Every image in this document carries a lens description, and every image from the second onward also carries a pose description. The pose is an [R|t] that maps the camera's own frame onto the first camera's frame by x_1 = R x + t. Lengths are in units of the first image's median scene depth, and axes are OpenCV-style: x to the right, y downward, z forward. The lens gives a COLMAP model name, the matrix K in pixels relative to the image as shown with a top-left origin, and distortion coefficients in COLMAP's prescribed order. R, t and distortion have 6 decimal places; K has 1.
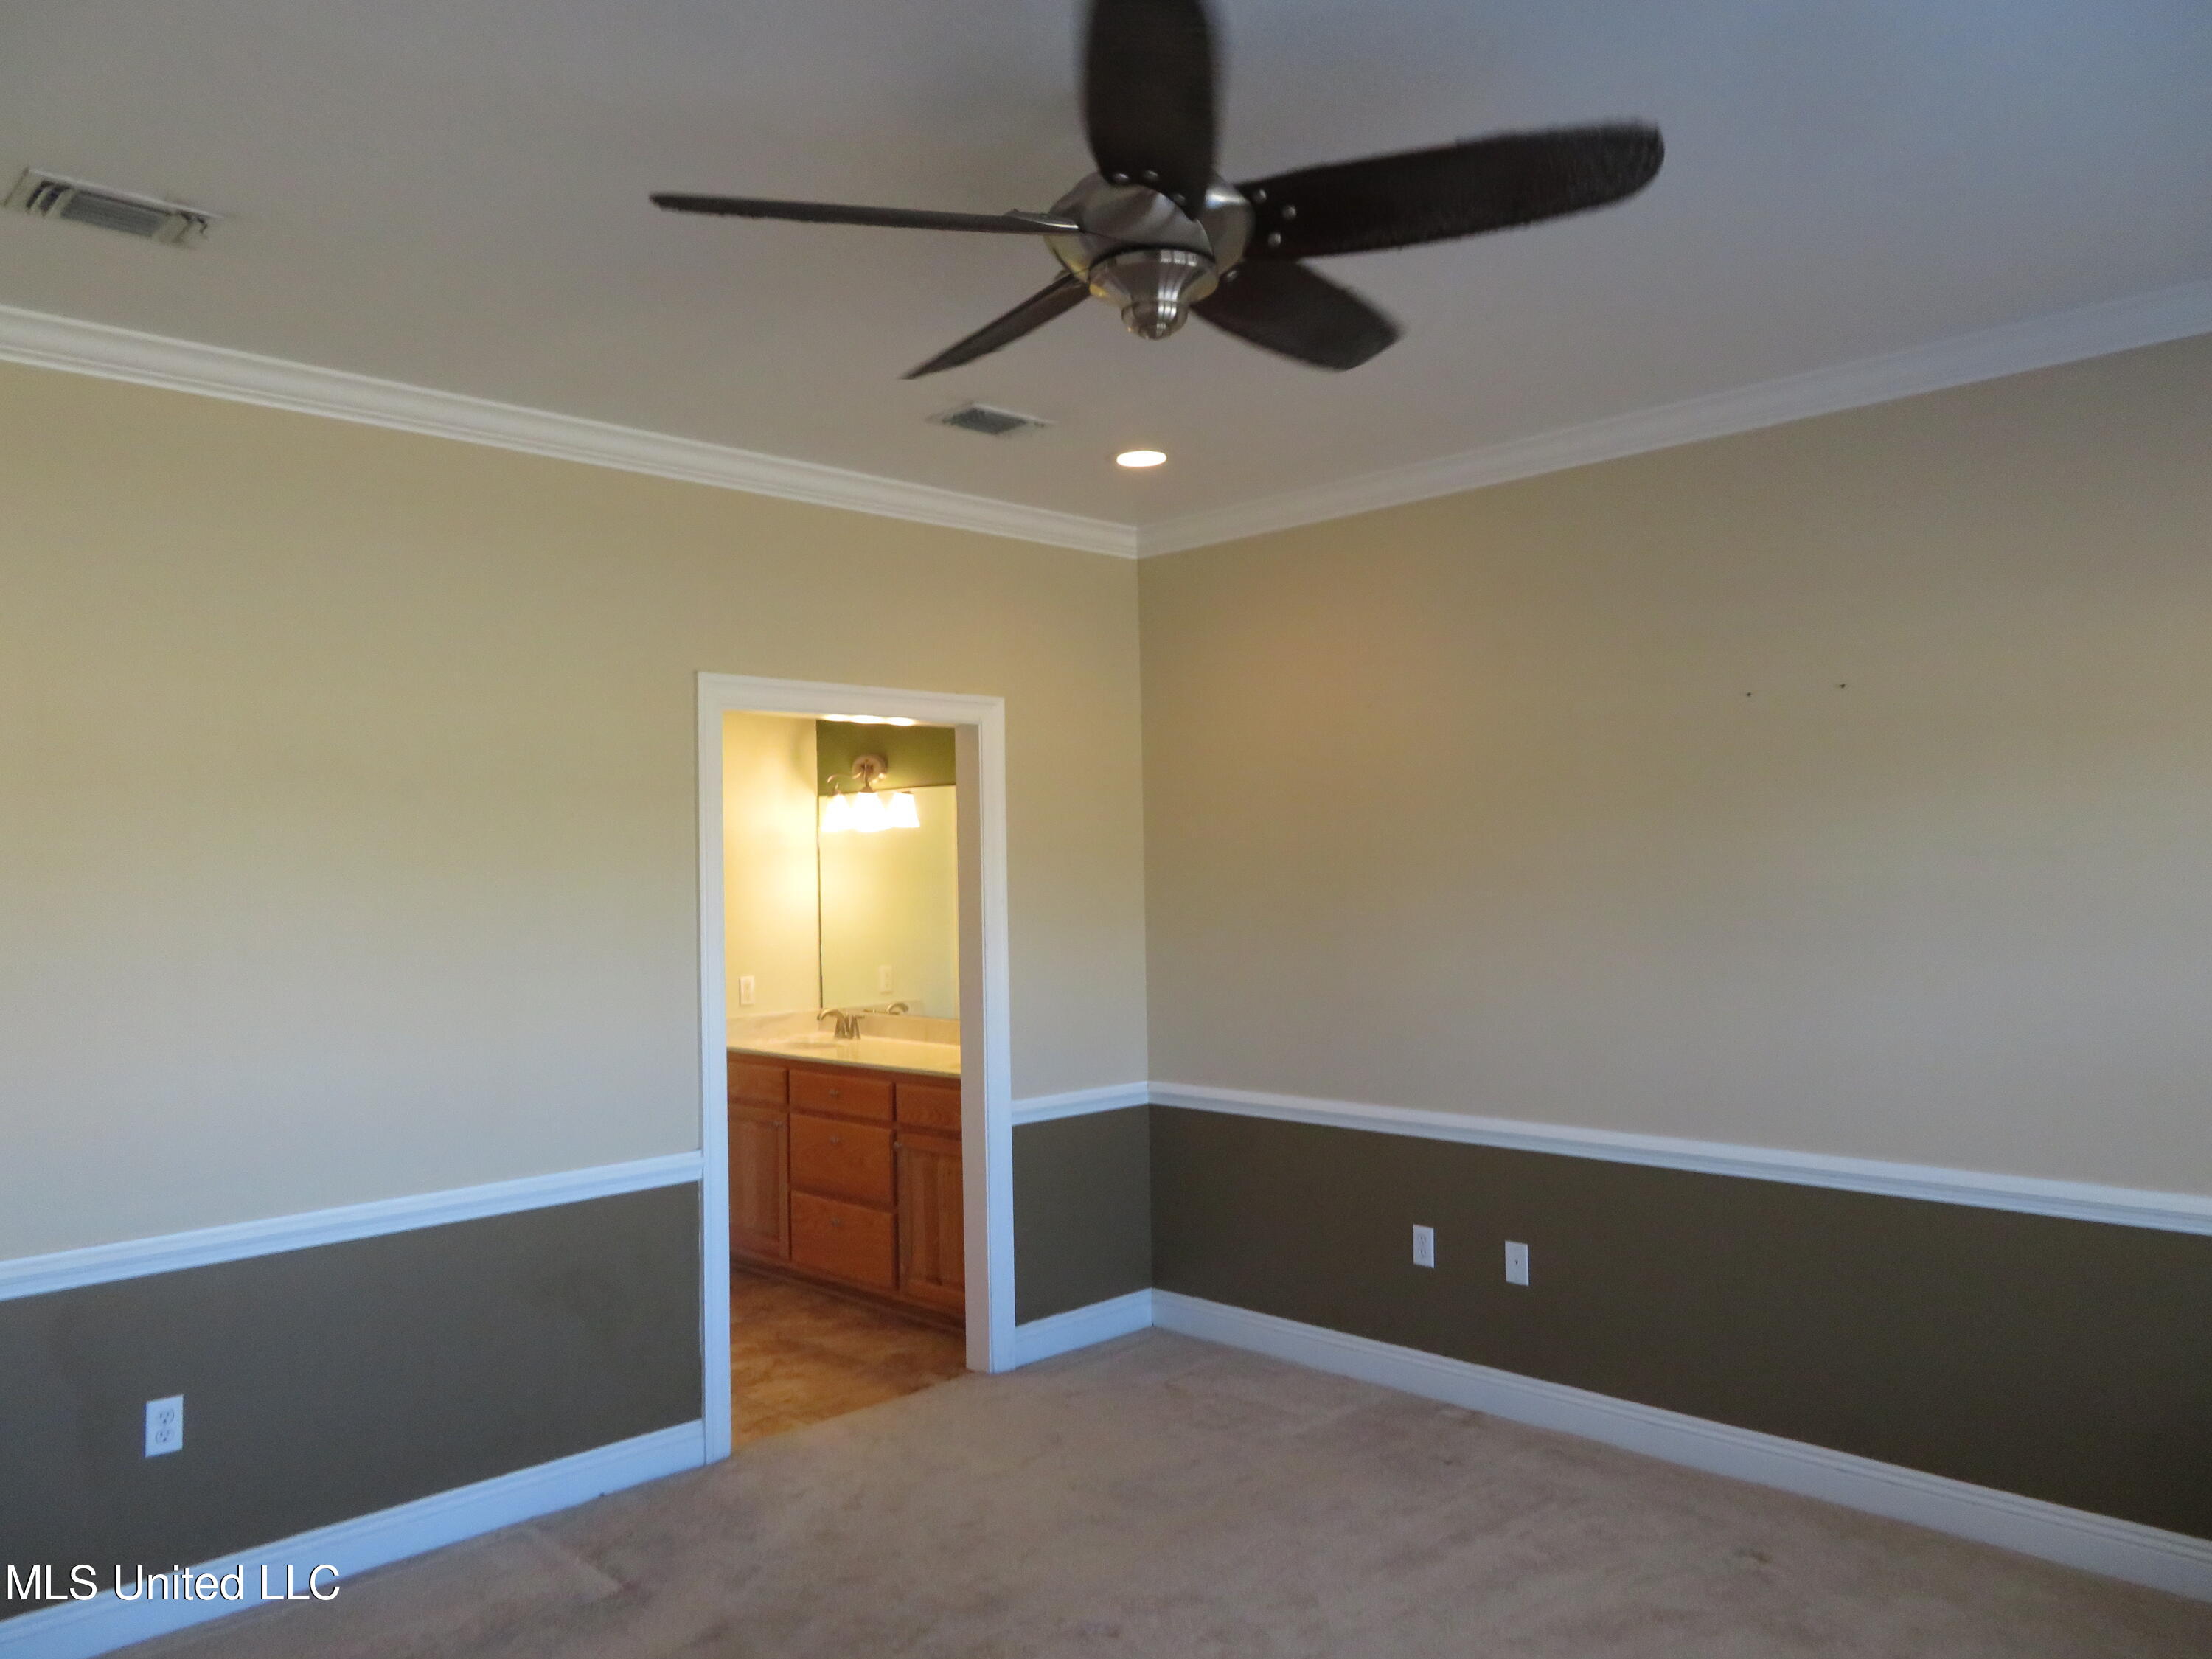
lens RADIAL K [[1584.4, 0, 1101.1], [0, 1584.4, 825.1], [0, 0, 1]] dist [-0.013980, 0.011355]
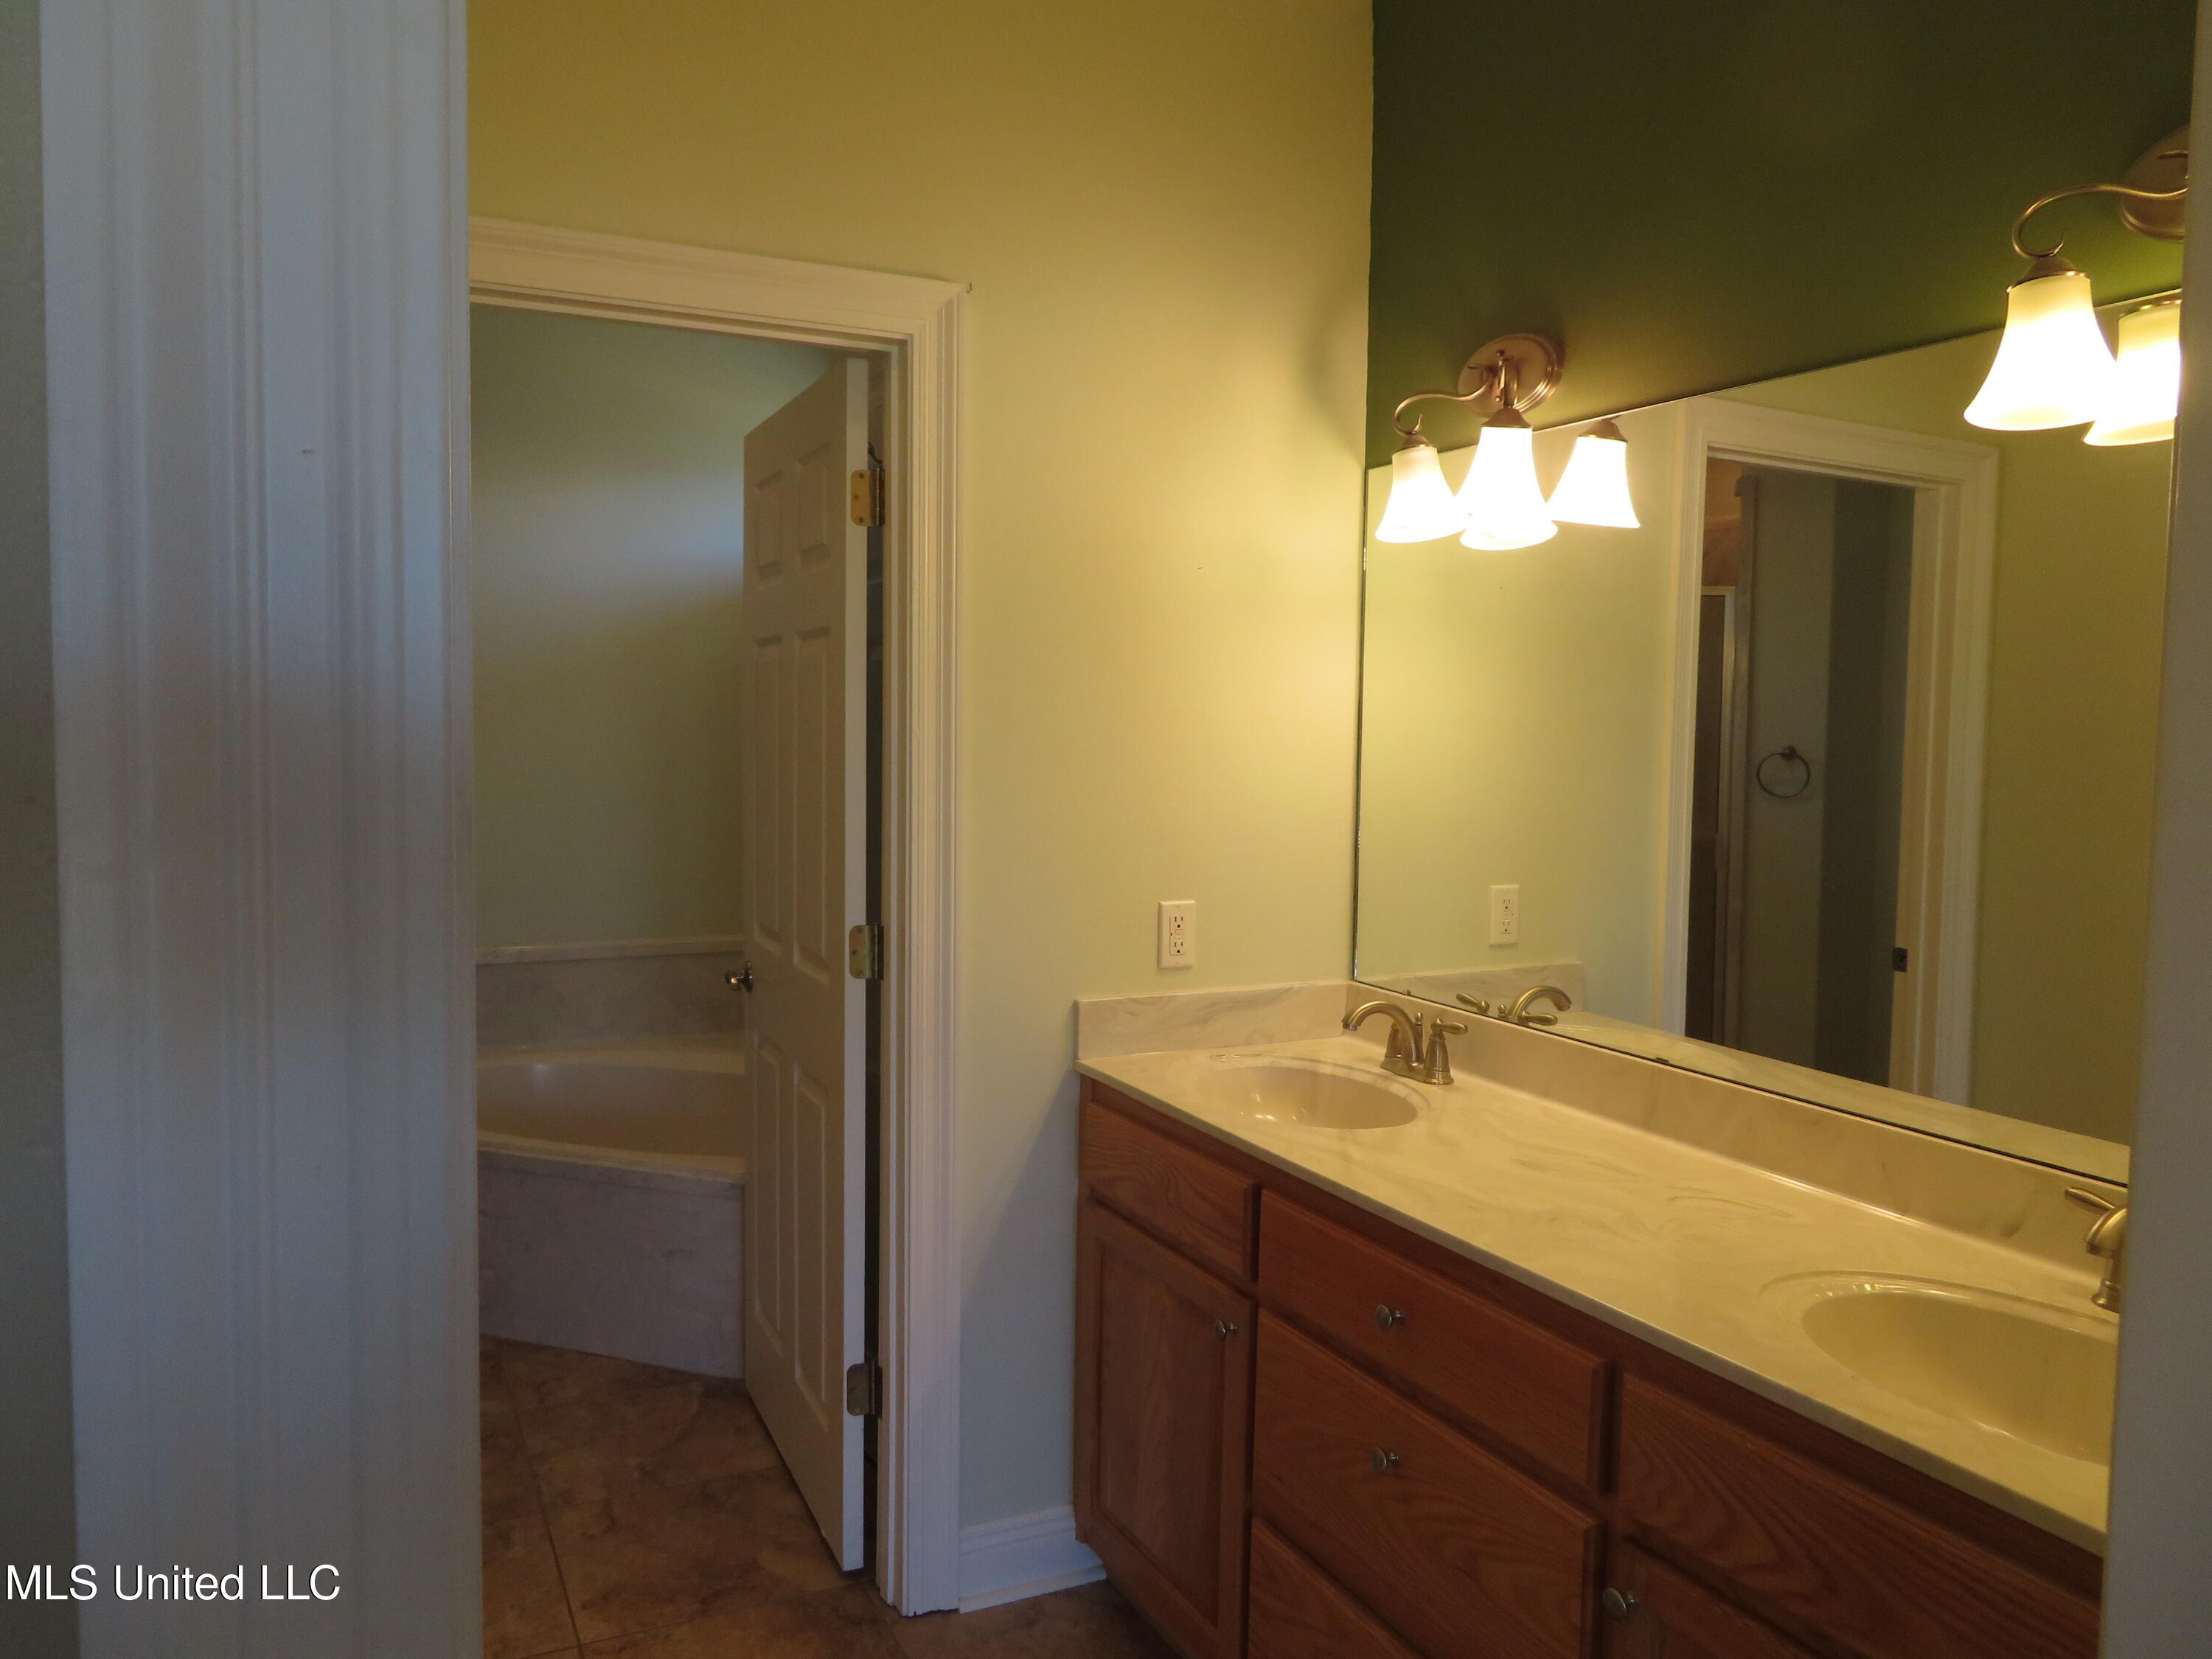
lens RADIAL K [[1584.4, 0, 1101.1], [0, 1584.4, 825.1], [0, 0, 1]] dist [-0.013980, 0.011355]
pose [[0.946447, 0.056373, -0.317901, -0.115469], [-0.026083, 0.994771, 0.098748, 0.037014], [0.321805, -0.085168, 0.942968, 0.621904]]
